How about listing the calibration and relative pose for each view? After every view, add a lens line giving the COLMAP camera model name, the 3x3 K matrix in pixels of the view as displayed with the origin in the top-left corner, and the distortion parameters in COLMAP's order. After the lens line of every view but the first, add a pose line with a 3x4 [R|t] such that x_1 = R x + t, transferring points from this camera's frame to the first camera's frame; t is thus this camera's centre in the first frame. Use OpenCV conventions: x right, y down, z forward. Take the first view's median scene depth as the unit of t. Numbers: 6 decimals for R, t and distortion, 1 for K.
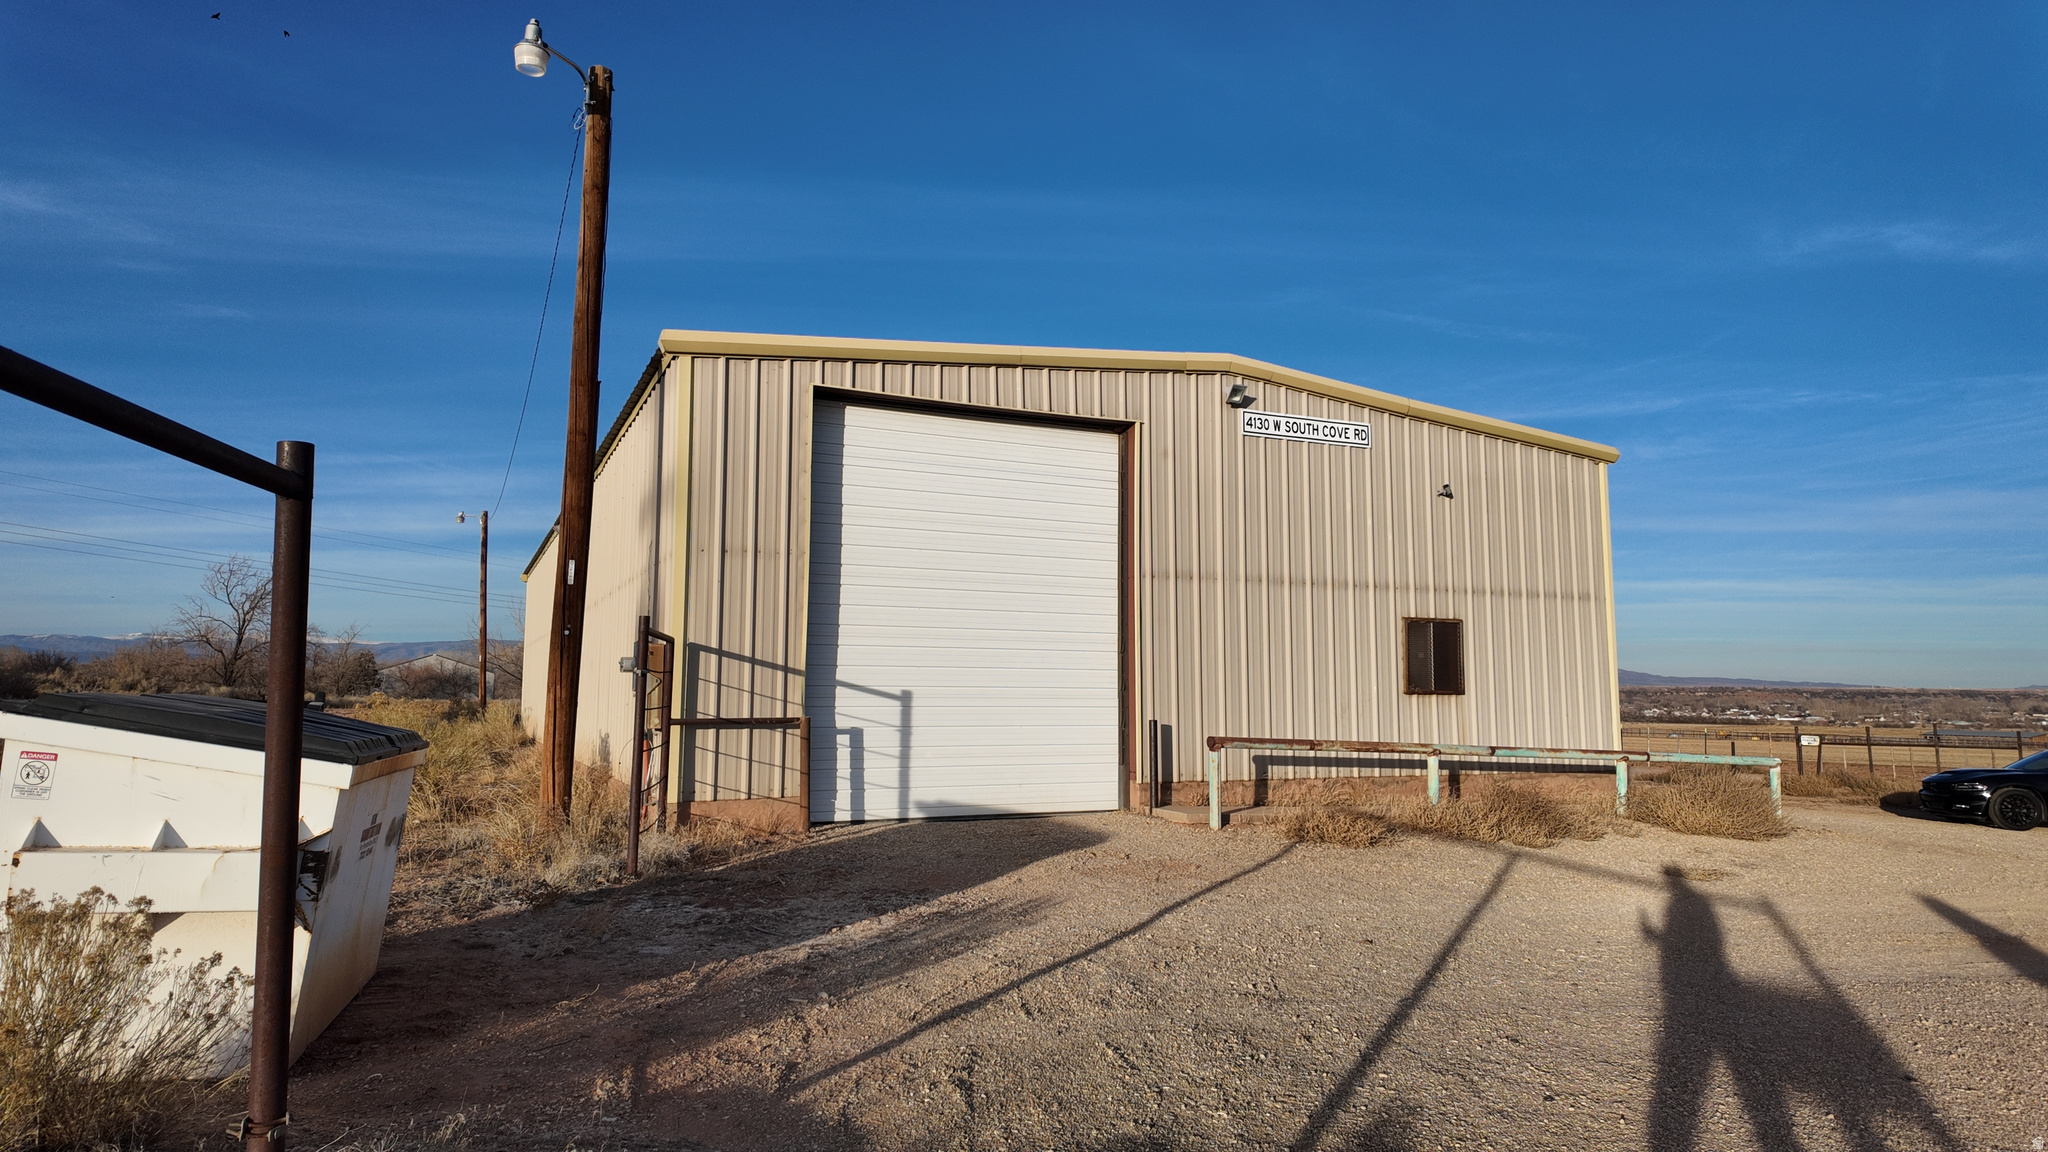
lens RADIAL K [[1179.0, 0, 1024.0], [0, 1179.0, 576.0], [0, 0, 1]] dist [0.109969, -0.105376]
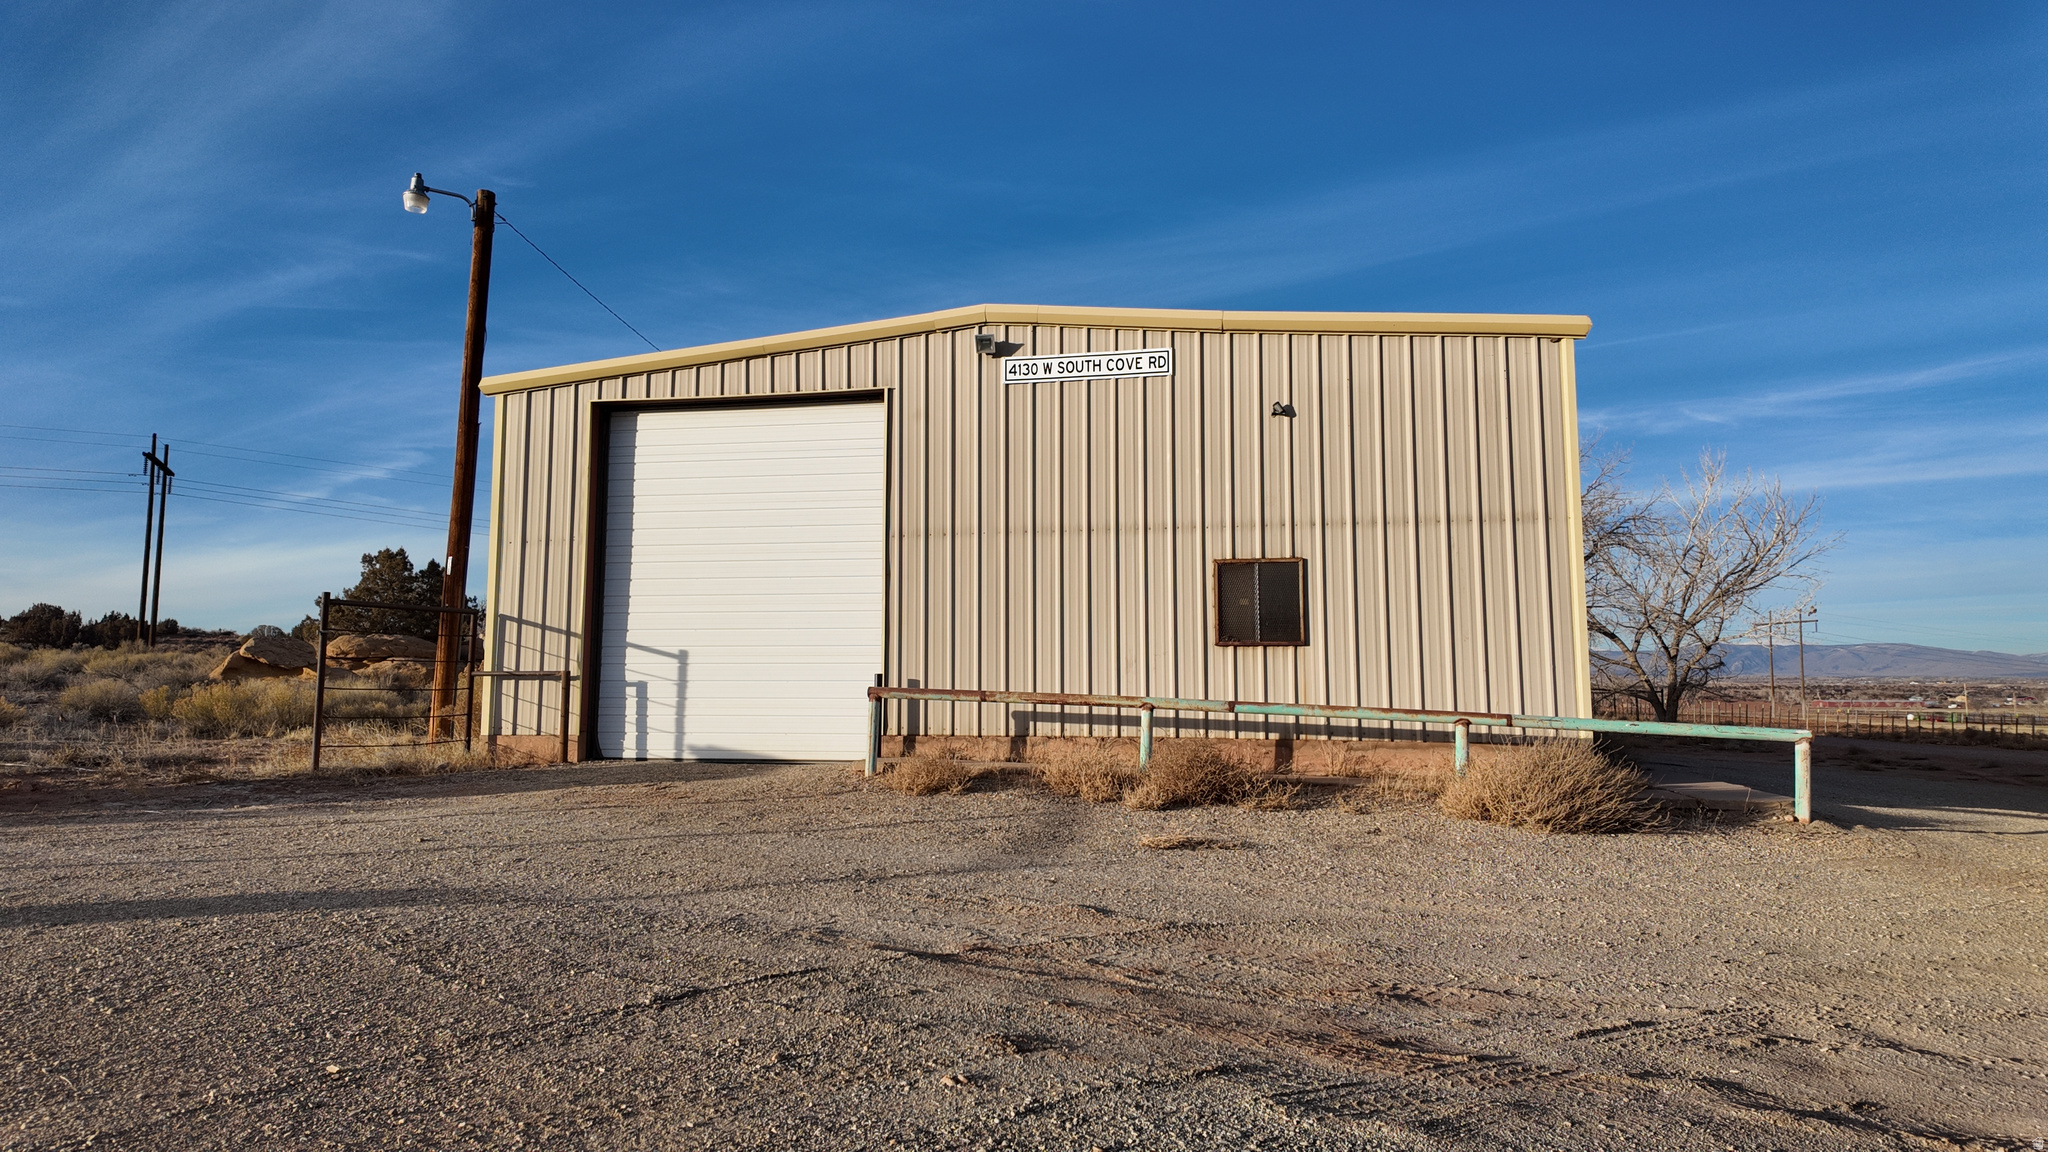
lens RADIAL K [[1179.0, 0, 1024.0], [0, 1179.0, 576.0], [0, 0, 1]] dist [0.109969, -0.105376]
pose [[0.807902, -0.060034, -0.586252, 0.845784], [0.058272, 0.998061, -0.021901, 0.067926], [0.586430, -0.016468, 0.809833, 0.242631]]
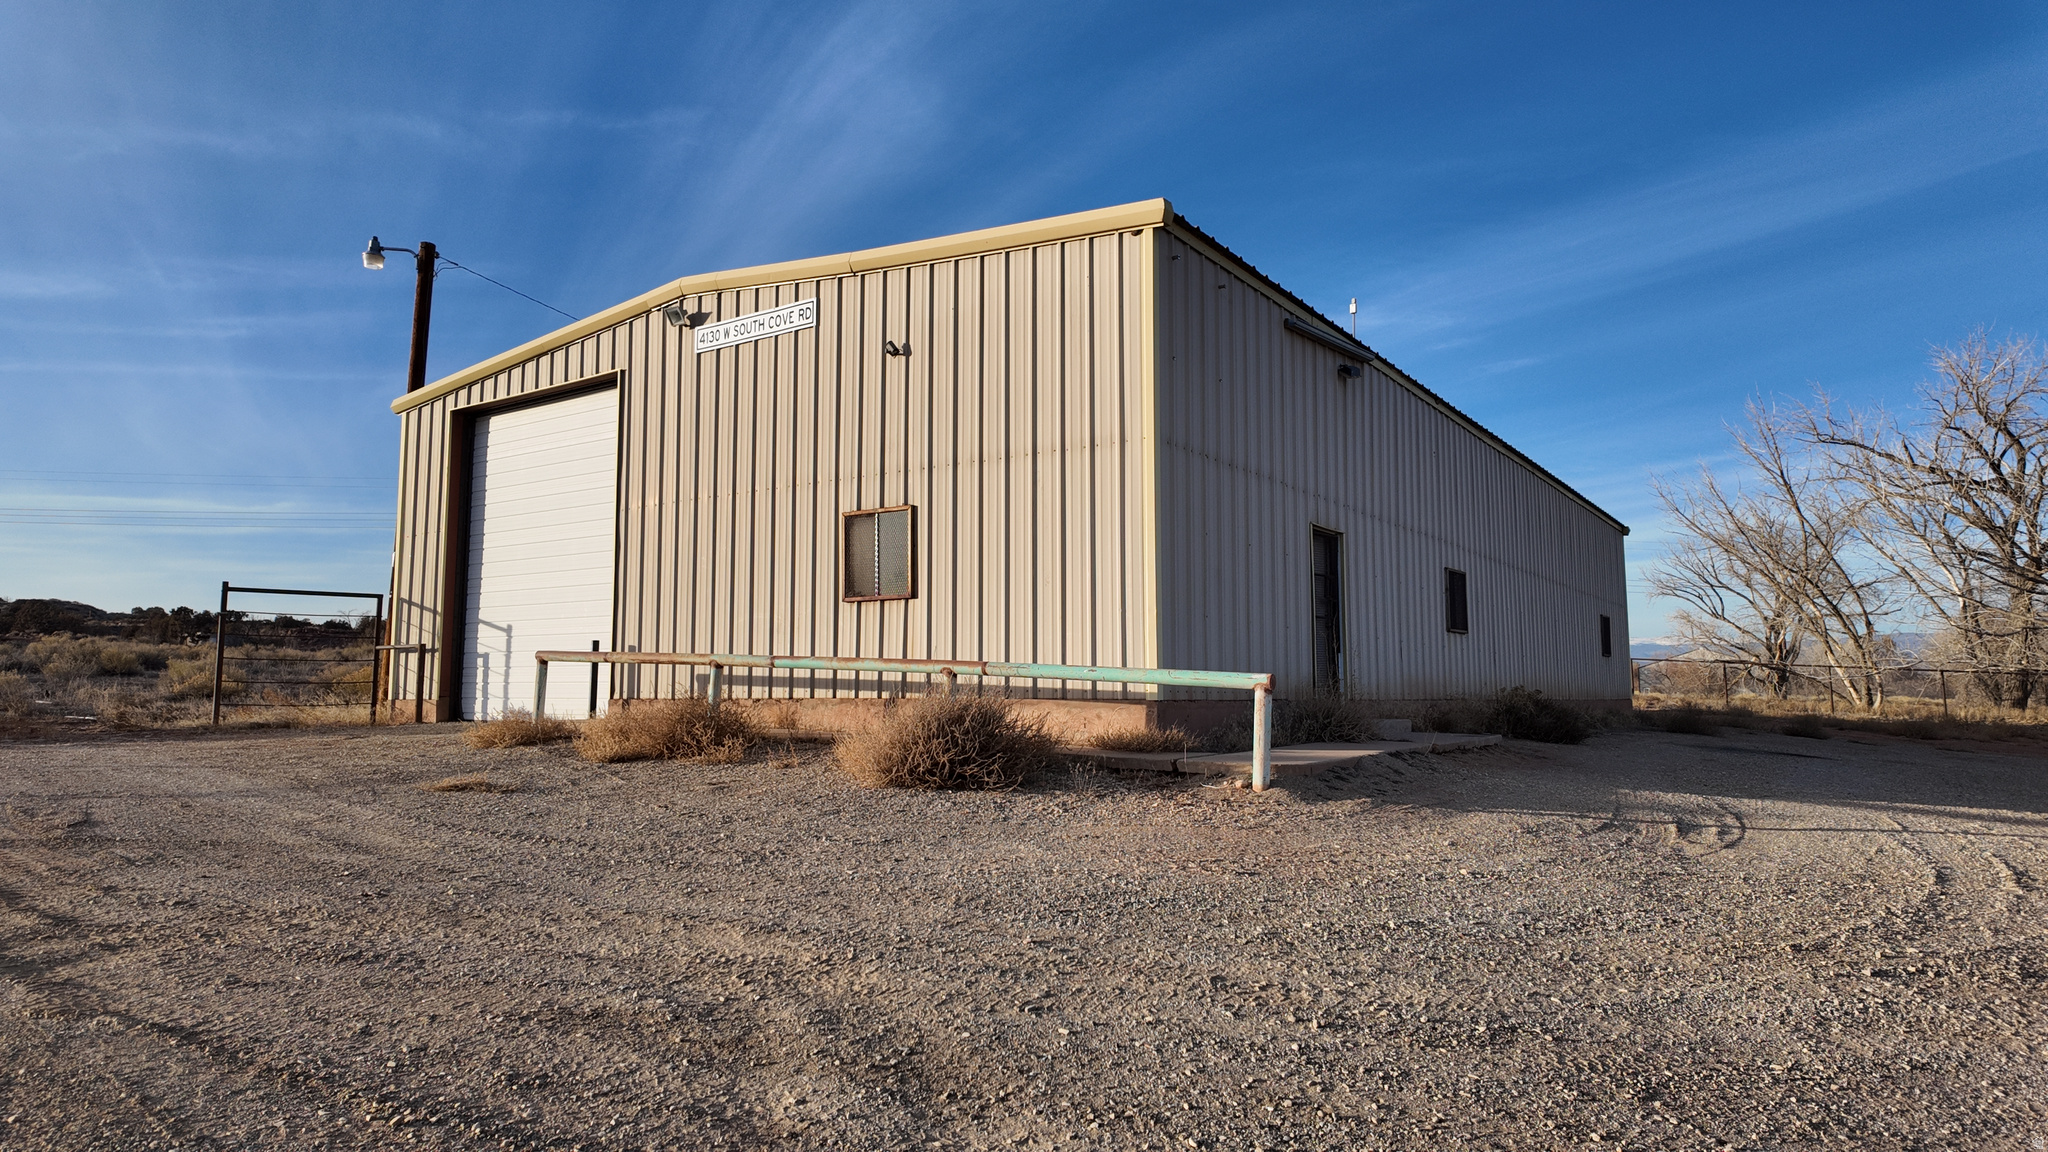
lens RADIAL K [[1179.0, 0, 1024.0], [0, 1179.0, 576.0], [0, 0, 1]] dist [0.109969, -0.105376]
pose [[0.502582, -0.087908, -0.860048, 1.299174], [0.086677, 0.994928, -0.051043, 0.157322], [0.860173, -0.048893, 0.507653, 0.801602]]
